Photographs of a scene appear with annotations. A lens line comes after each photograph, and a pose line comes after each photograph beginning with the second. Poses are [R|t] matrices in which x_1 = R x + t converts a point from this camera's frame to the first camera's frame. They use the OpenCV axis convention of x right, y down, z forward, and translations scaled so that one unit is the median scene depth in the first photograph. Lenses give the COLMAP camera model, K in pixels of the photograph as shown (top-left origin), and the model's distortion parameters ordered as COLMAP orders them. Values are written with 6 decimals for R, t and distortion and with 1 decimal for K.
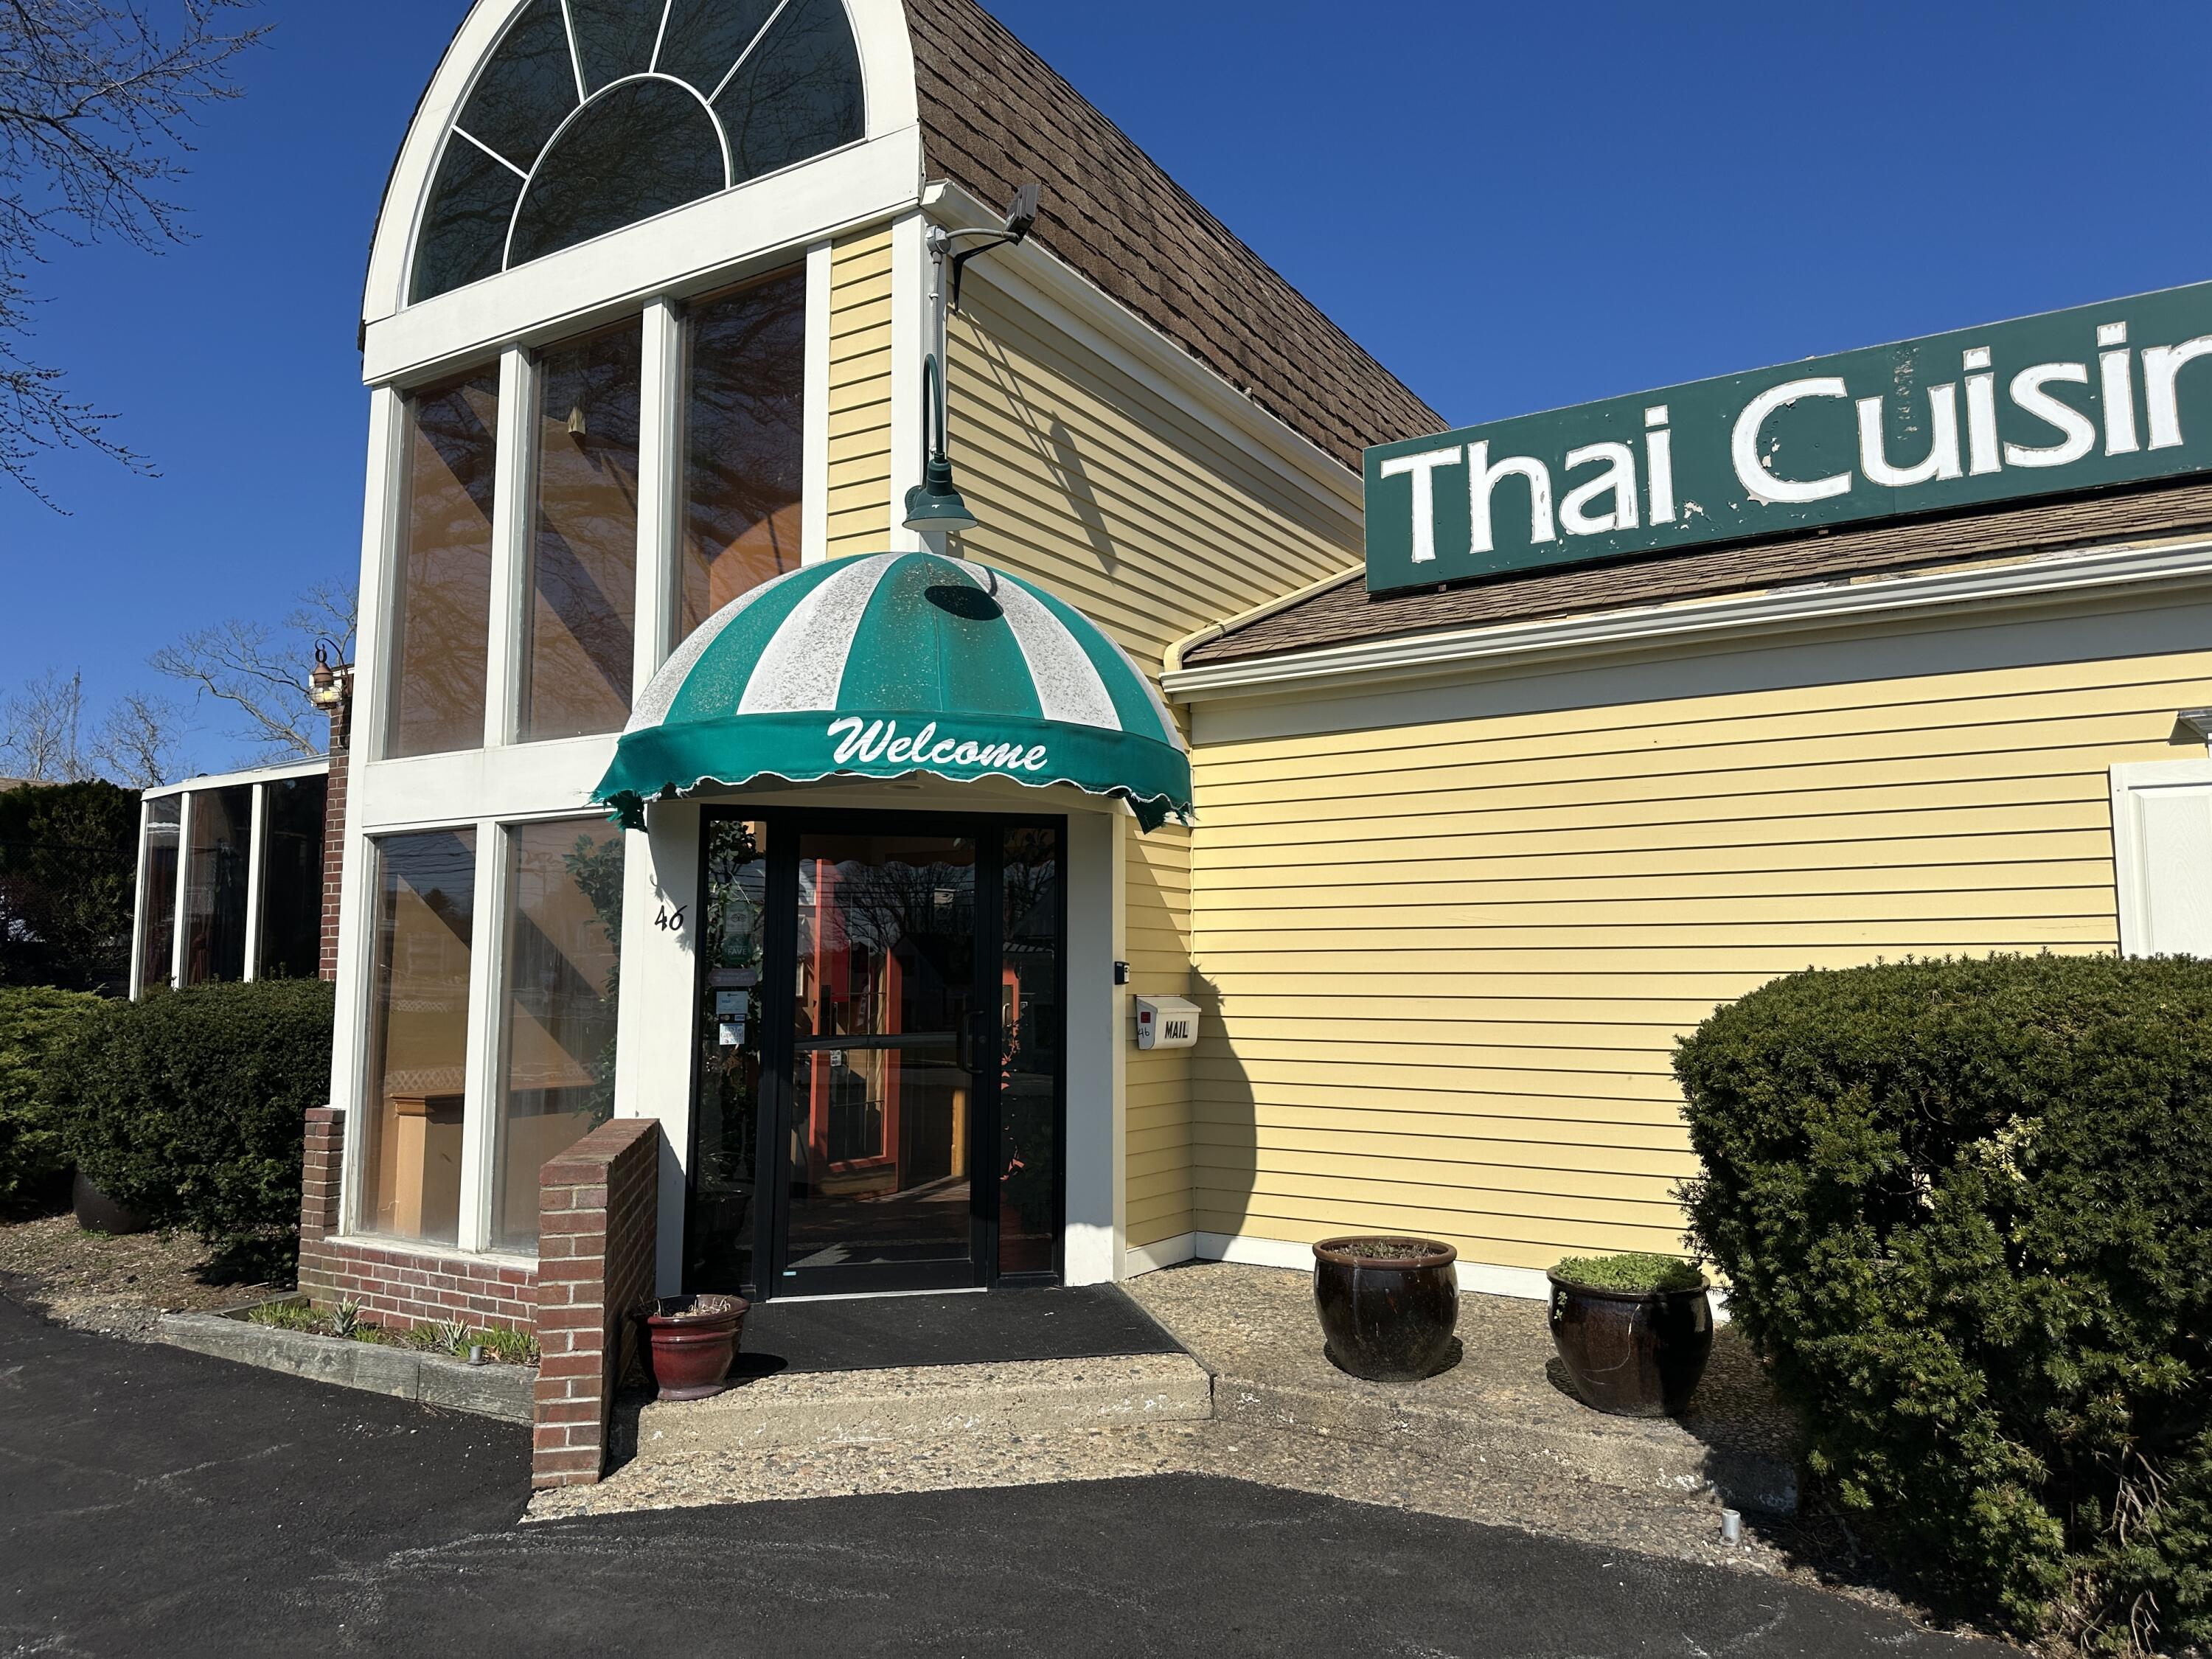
lens RADIAL K [[1534.4, 0, 1106.0], [0, 1534.4, 829.5], [0, 0, 1]] dist [0.050701, -0.068234]
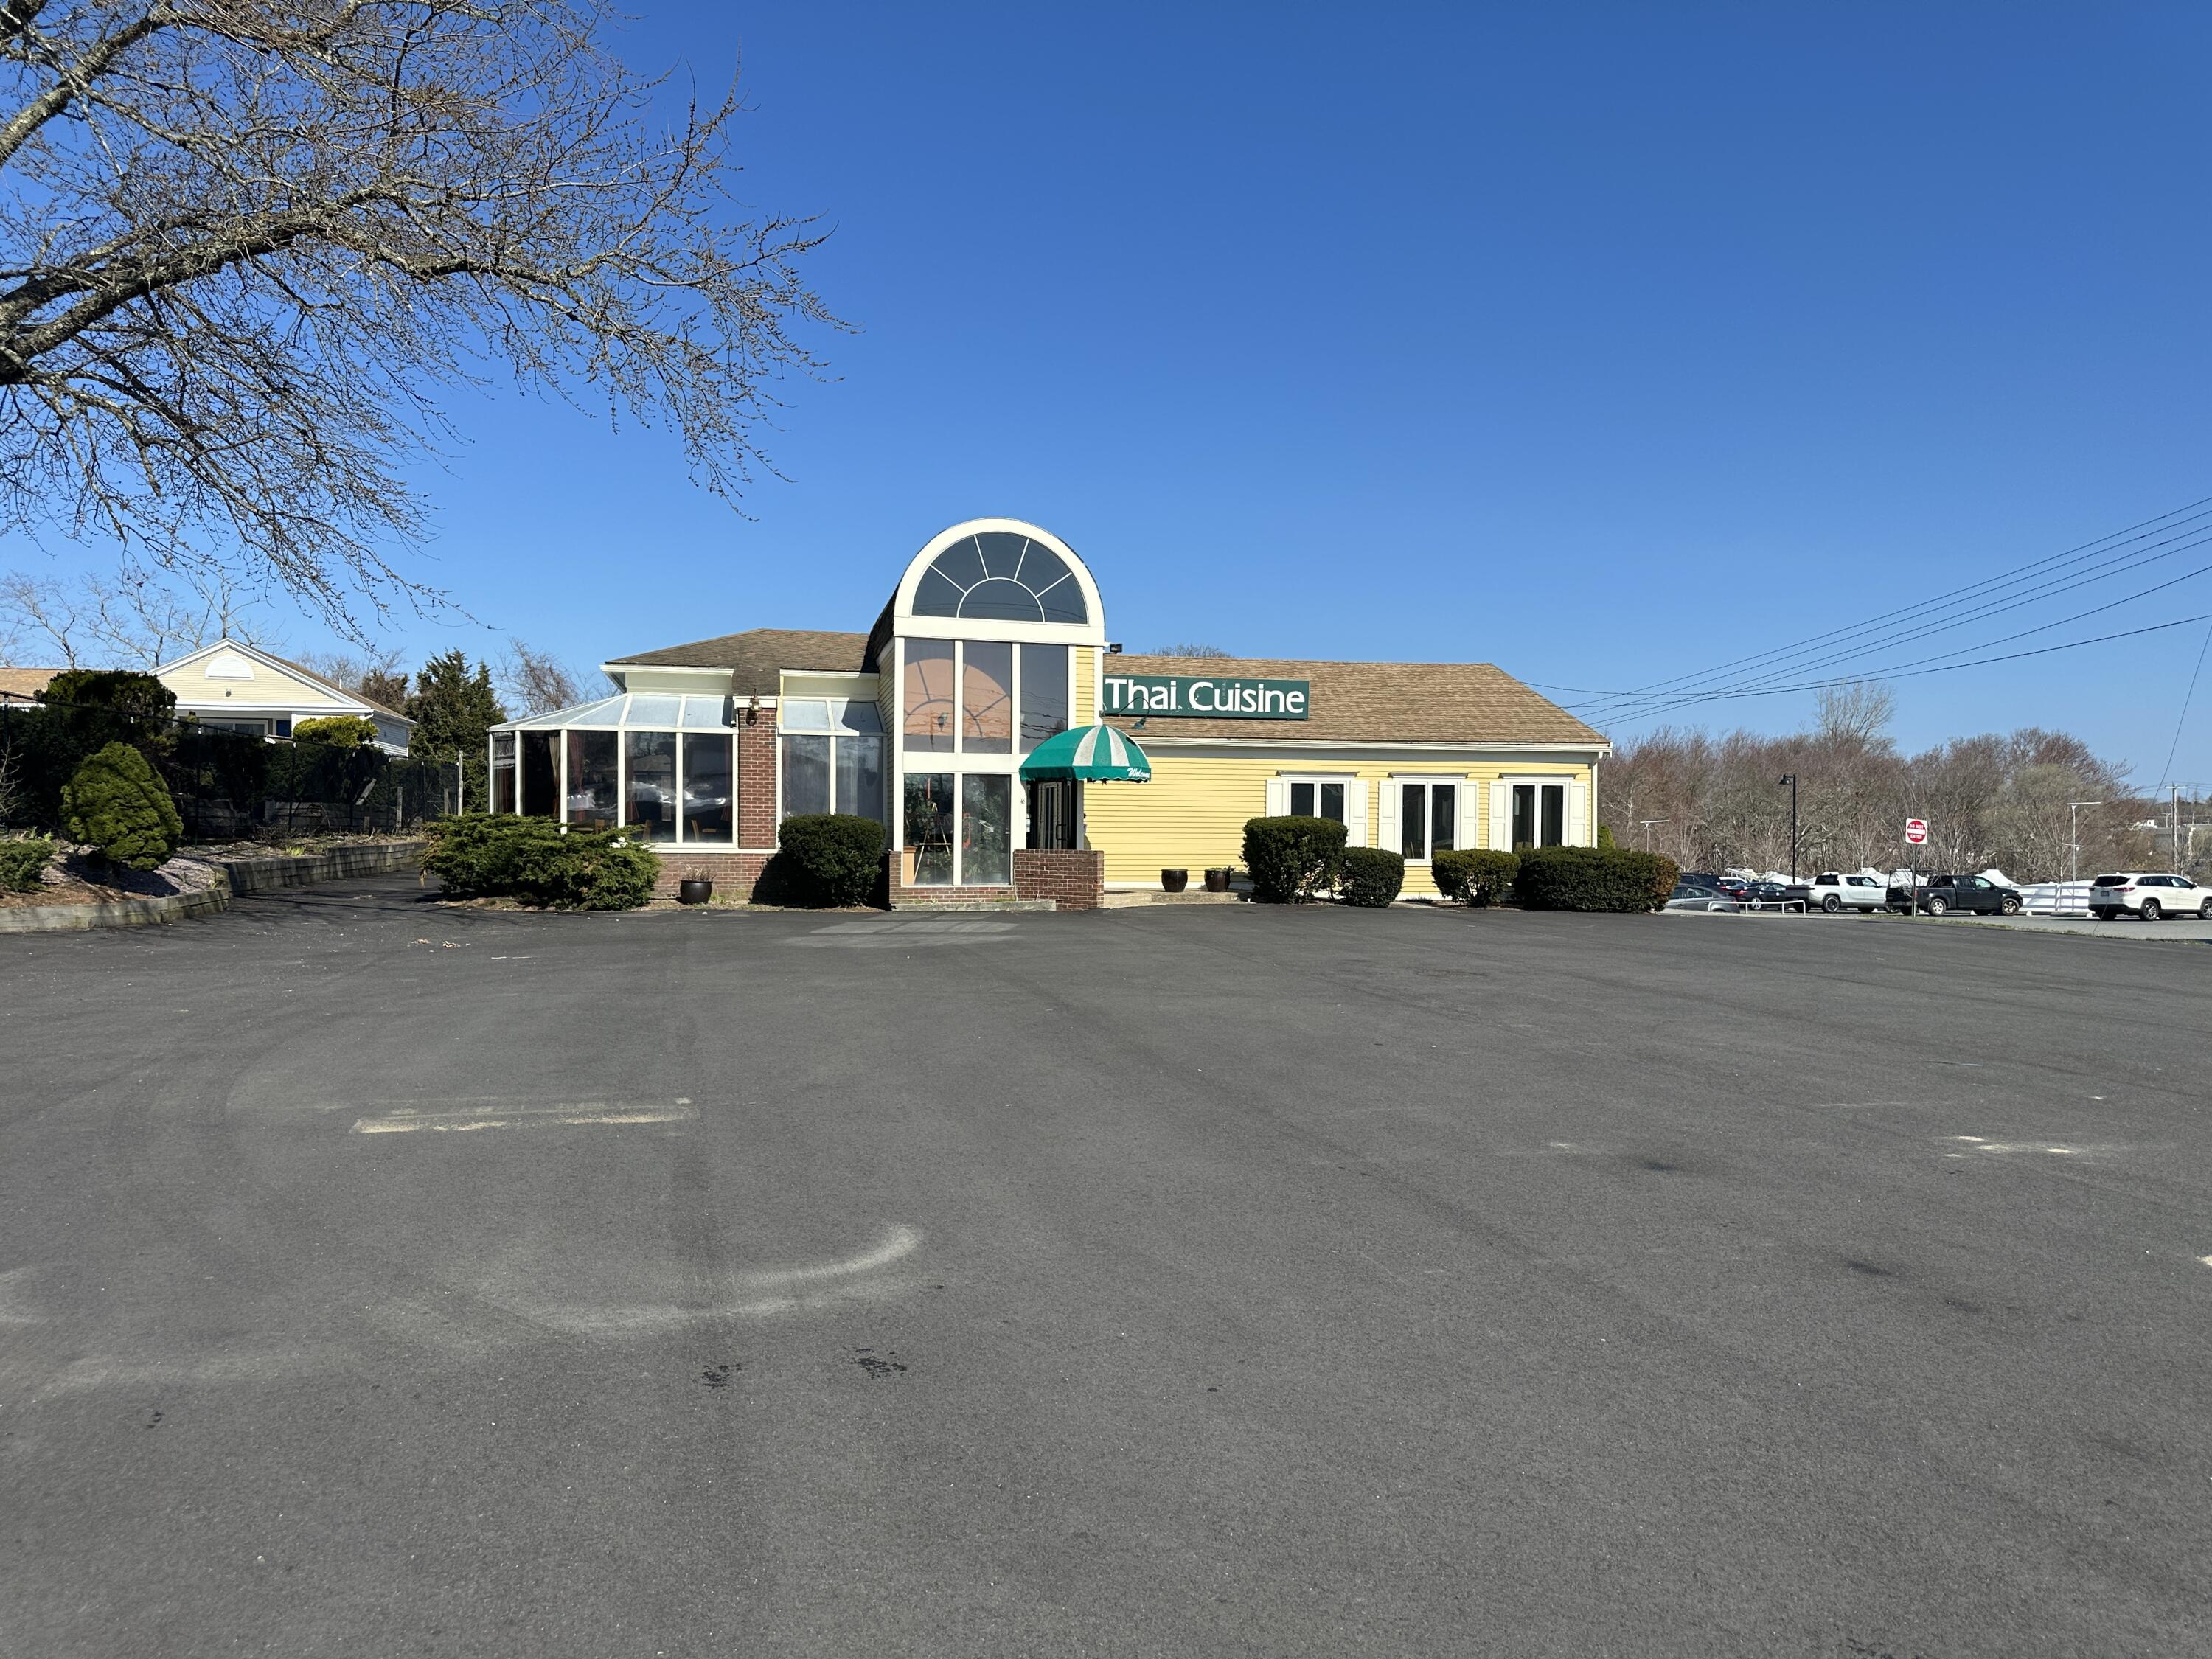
lens RADIAL K [[1528.1, 0, 1085.7], [0, 1528.1, 837.6], [0, 0, 1]] dist [0.108339, -0.147240]
pose [[0.714083, 0.000701, 0.700061, -2.875103], [-0.078769, 0.993730, 0.079351, -0.173586], [-0.695616, -0.111807, 0.709660, -1.924746]]
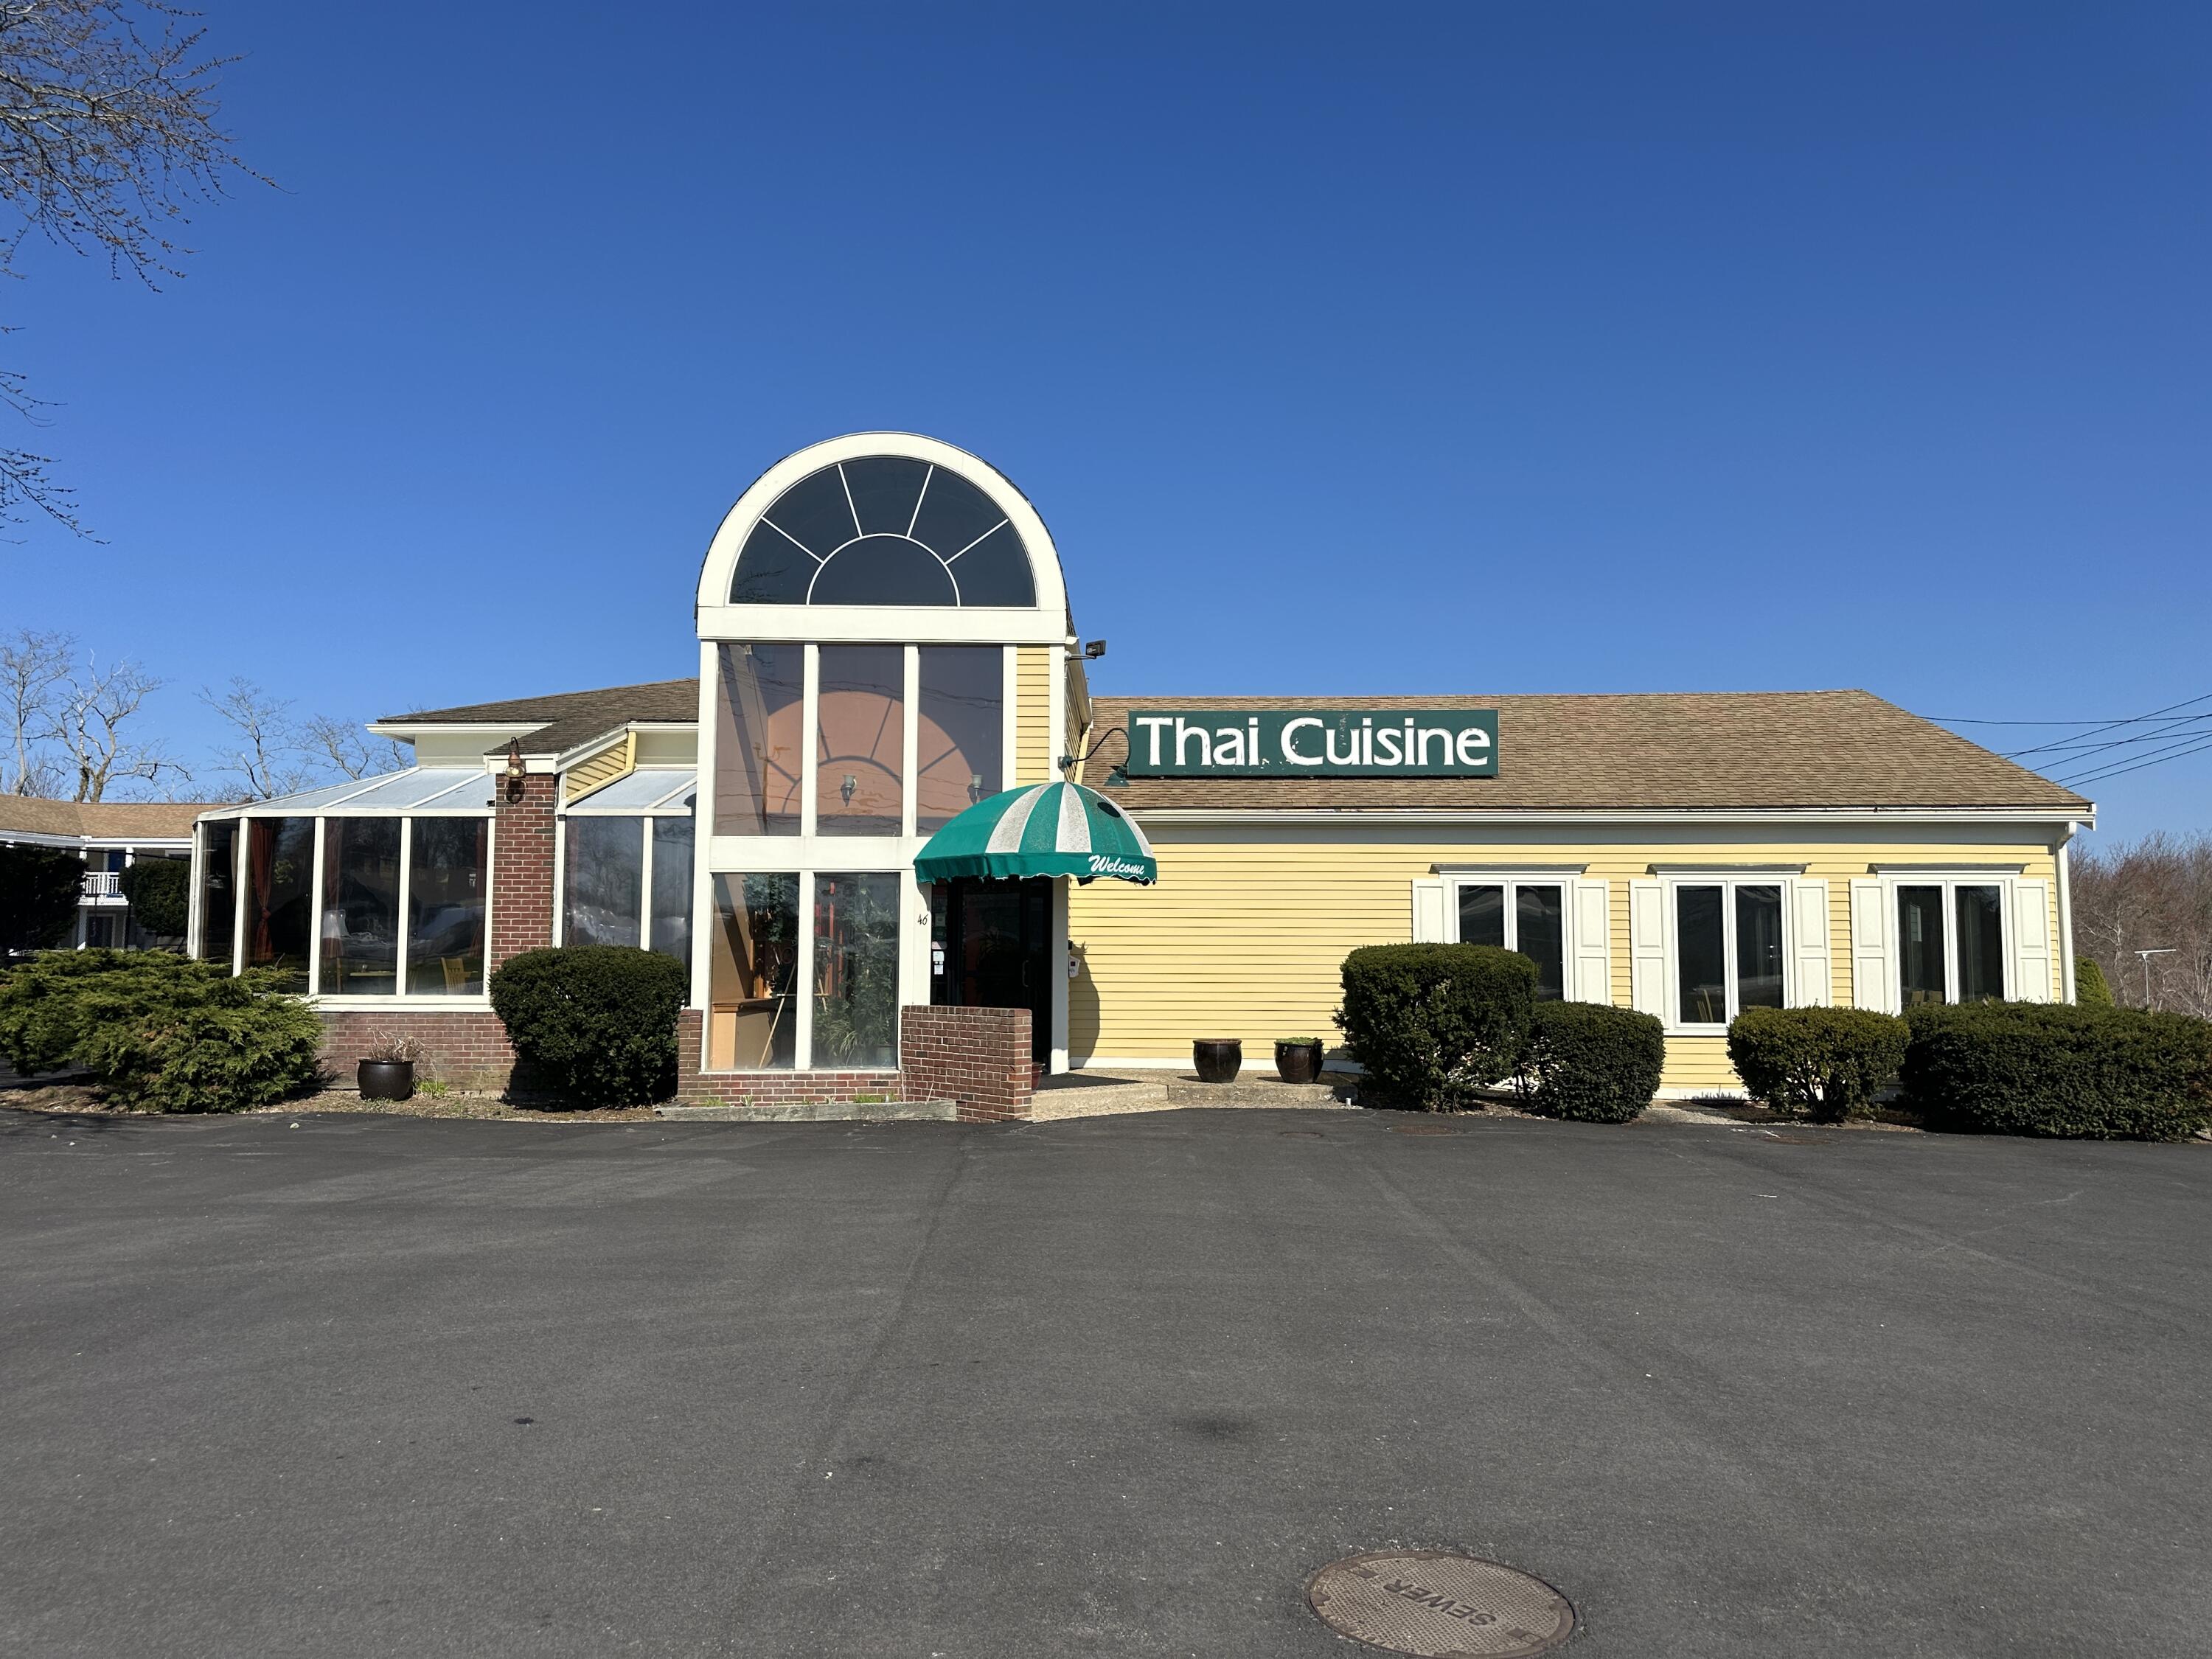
lens RADIAL K [[1528.1, 0, 1085.7], [0, 1528.1, 837.6], [0, 0, 1]] dist [0.108339, -0.147240]
pose [[0.861972, 0.042092, 0.505206, -1.182936], [-0.054668, 0.998454, 0.010087, -0.097508], [-0.504000, -0.036314, 0.862940, -1.056386]]
